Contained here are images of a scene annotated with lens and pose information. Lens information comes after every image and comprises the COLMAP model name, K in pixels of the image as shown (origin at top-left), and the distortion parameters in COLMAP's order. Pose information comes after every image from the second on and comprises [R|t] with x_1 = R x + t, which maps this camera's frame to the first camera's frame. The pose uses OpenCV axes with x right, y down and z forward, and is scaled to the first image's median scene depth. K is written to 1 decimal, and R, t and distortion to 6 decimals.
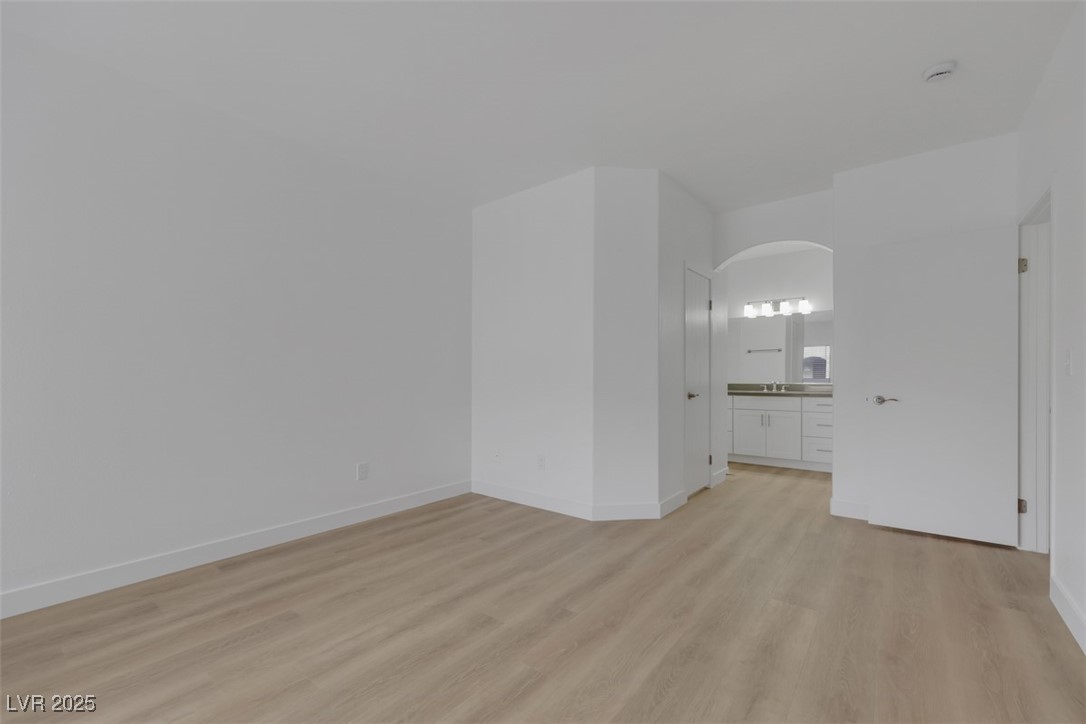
lens RADIAL K [[439.9, 0, 539.6], [0, 439.9, 373.4], [0, 0, 1]] dist [0.004985, 0.000410]
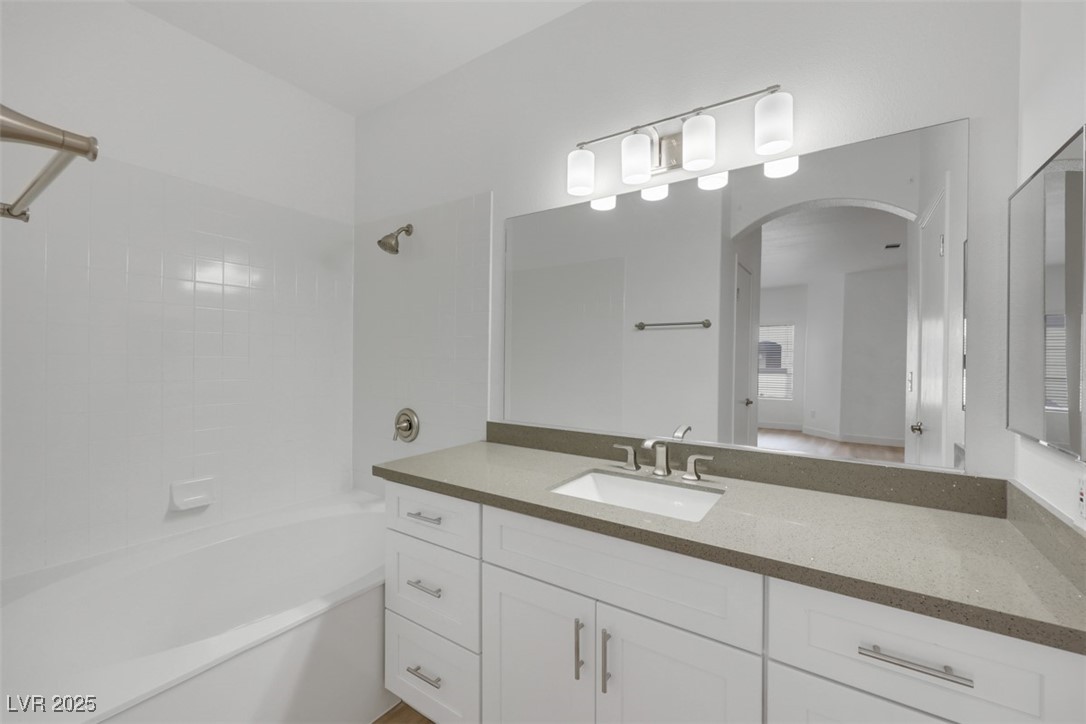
lens RADIAL K [[439.9, 0, 536.1], [0, 439.9, 359.3], [0, 0, 1]] dist [0.004985, 0.000410]
pose [[0.996947, 0.004825, 0.077937, 0.426765], [-0.005382, 0.999961, 0.006944, -0.025902], [-0.077901, -0.007342, 0.996934, 0.726509]]
